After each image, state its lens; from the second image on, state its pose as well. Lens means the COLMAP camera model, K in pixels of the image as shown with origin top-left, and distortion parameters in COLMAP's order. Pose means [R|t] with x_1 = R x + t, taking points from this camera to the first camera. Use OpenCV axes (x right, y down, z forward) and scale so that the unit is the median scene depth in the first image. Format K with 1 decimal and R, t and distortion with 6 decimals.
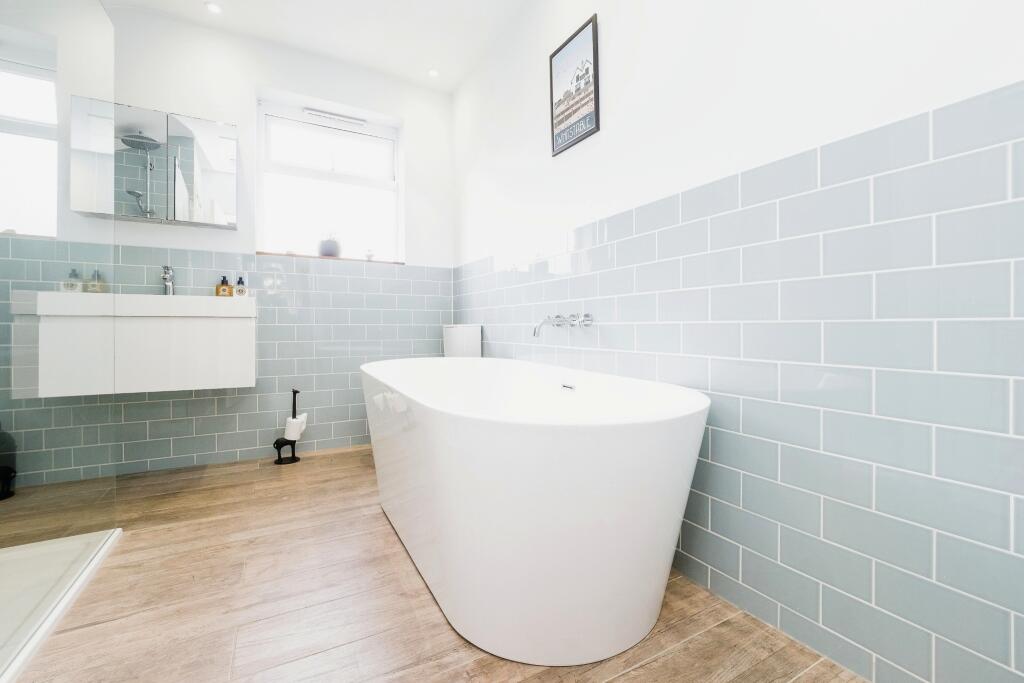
lens RADIAL K [[437.3, 0, 512.5], [0, 437.3, 338.0], [0, 0, 1]] dist [-0.008644, -0.001055]
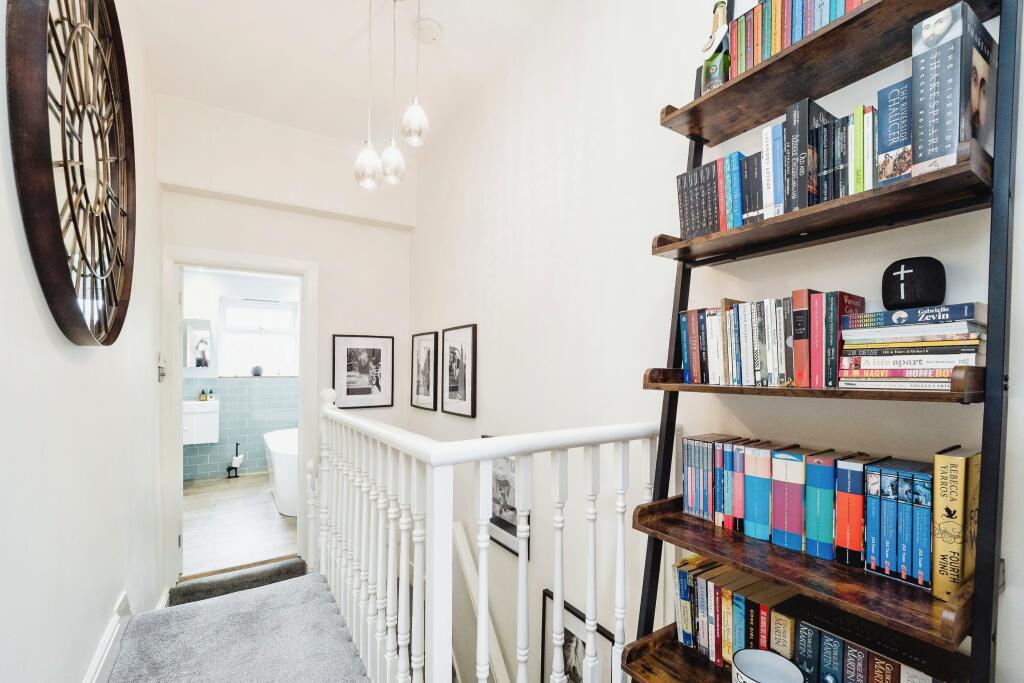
lens RADIAL K [[437.3, 0, 506.9], [0, 437.3, 385.0], [0, 0, 1]] dist [-0.008644, -0.001055]
pose [[0.996964, 0.008815, 0.077367, 0.653383], [-0.008190, 0.999931, -0.008393, -0.161686], [-0.077435, 0.007734, 0.996967, -1.236908]]
